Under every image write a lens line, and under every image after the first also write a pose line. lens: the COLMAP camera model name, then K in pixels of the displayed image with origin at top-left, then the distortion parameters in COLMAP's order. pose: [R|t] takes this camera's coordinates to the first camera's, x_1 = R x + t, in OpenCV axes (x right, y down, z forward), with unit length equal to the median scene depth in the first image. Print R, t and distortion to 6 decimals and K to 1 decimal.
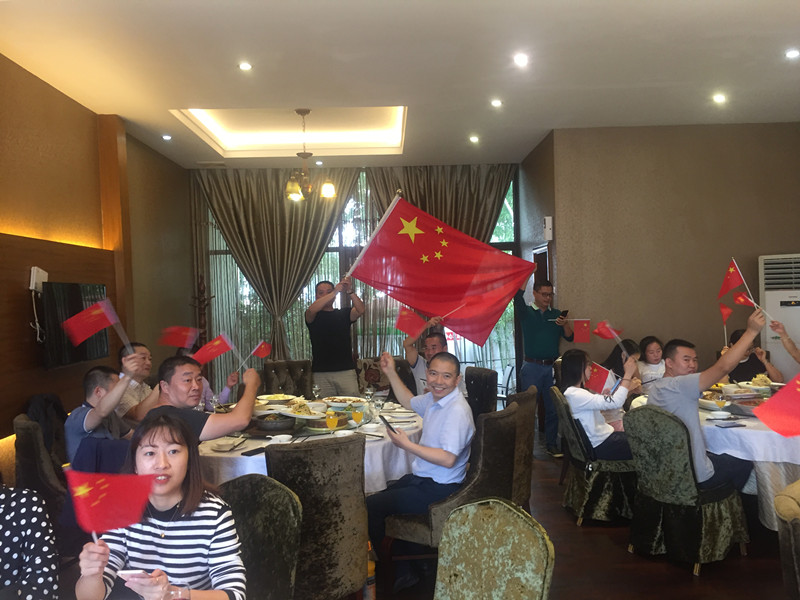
lens RADIAL K [[680.1, 0, 396.4], [0, 680.1, 303.1], [0, 0, 1]] dist [0.083848, -0.038788]
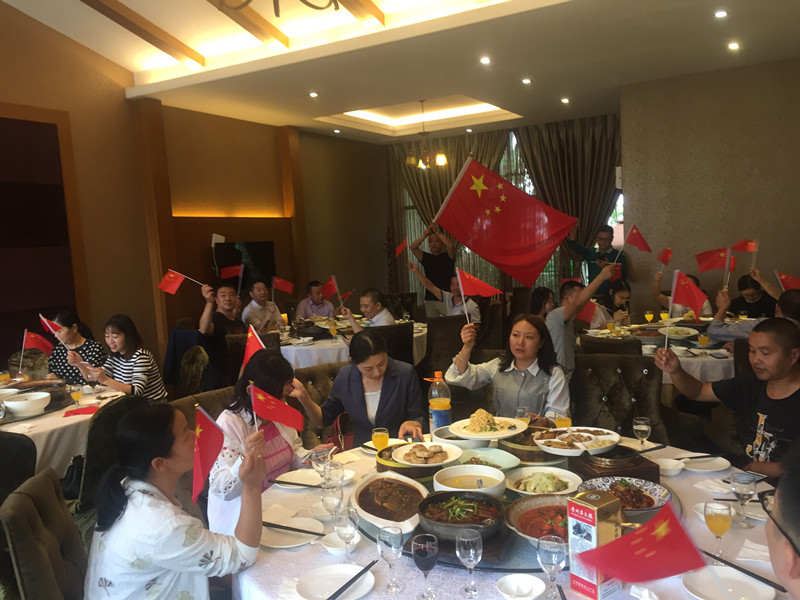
lens RADIAL K [[680.1, 0, 395.9], [0, 680.1, 302.5], [0, 0, 1]] dist [0.083848, -0.038788]
pose [[0.853646, 0.026139, -0.520197, 0.476555], [0.024066, 0.995694, 0.089524, -0.015422], [0.520297, -0.088941, 0.849342, -0.141652]]
